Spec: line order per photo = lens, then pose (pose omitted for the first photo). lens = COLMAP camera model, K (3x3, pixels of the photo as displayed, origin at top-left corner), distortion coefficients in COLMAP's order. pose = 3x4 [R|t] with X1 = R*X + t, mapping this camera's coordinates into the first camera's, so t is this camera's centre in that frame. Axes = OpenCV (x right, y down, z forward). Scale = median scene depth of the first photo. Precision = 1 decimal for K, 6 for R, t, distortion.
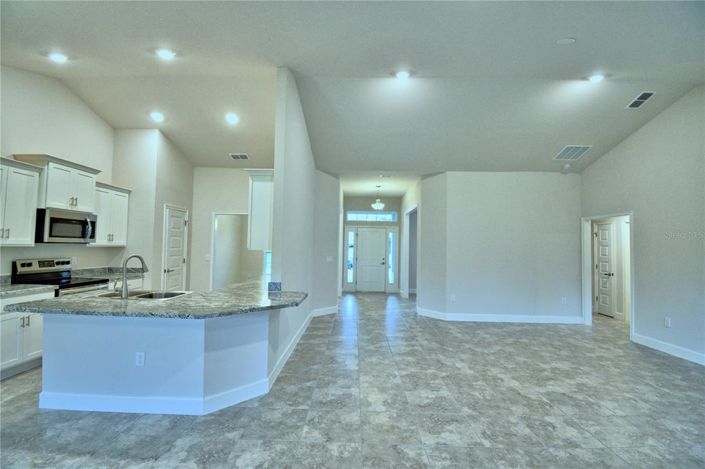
lens RADIAL K [[310.4, 0, 345.0], [0, 310.4, 234.3], [0, 0, 1]] dist [0.000664, -0.012268]
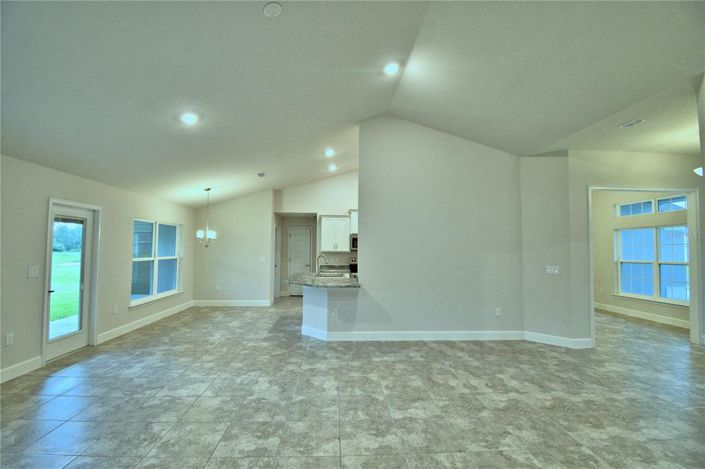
lens RADIAL K [[310.4, 0, 349.0], [0, 310.4, 231.1], [0, 0, 1]] dist [0.000664, -0.012268]
pose [[0.069633, -0.077260, -0.994576, 1.149296], [0.029569, 0.996718, -0.075356, 0.055715], [0.997134, -0.024161, 0.071689, 0.834706]]
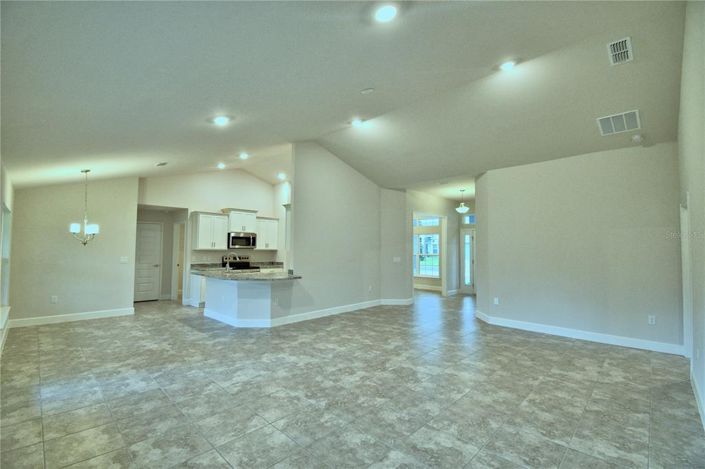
lens RADIAL K [[310.4, 0, 348.6], [0, 310.4, 234.3], [0, 0, 1]] dist [0.000664, -0.012268]
pose [[0.727792, -0.043311, -0.684428, 1.139428], [0.031132, 0.999061, -0.030117, 0.020898], [0.685090, 0.000611, 0.728458, -0.025001]]
